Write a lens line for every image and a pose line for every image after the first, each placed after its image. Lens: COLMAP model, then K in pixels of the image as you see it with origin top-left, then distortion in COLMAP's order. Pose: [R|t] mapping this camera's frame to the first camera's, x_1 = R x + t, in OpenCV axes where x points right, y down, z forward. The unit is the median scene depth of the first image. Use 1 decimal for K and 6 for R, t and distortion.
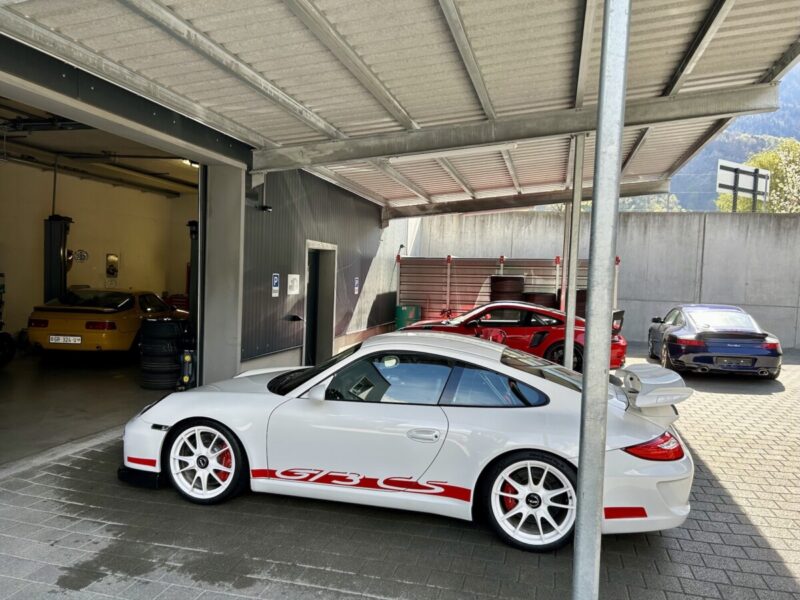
lens RADIAL K [[602.7, 0, 402.4], [0, 602.7, 299.4], [0, 0, 1]] dist [0.072935, -0.088880]
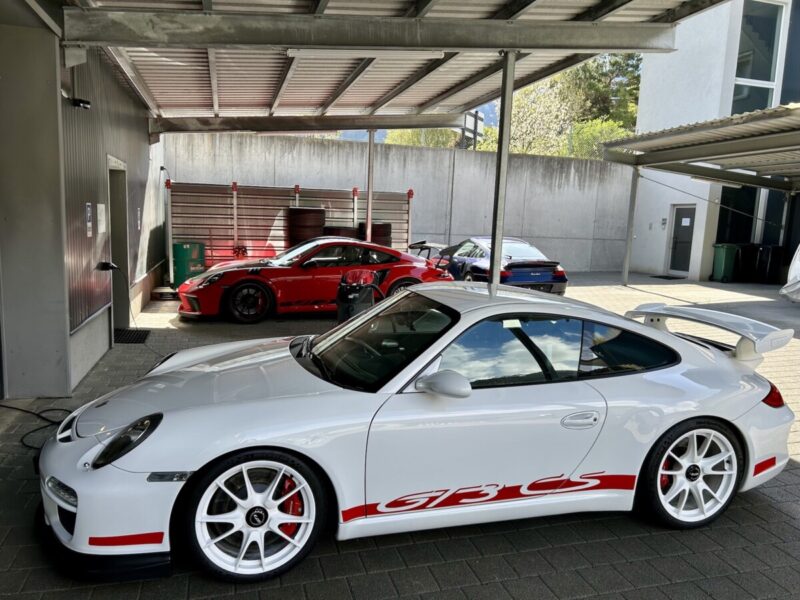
lens RADIAL K [[602.7, 0, 402.4], [0, 602.7, 299.4], [0, 0, 1]] dist [0.072935, -0.088880]
pose [[0.862995, -0.068105, 0.500602, -0.305707], [0.010721, 0.993118, 0.116628, -0.012987], [-0.505099, -0.095283, 0.857785, 0.259448]]
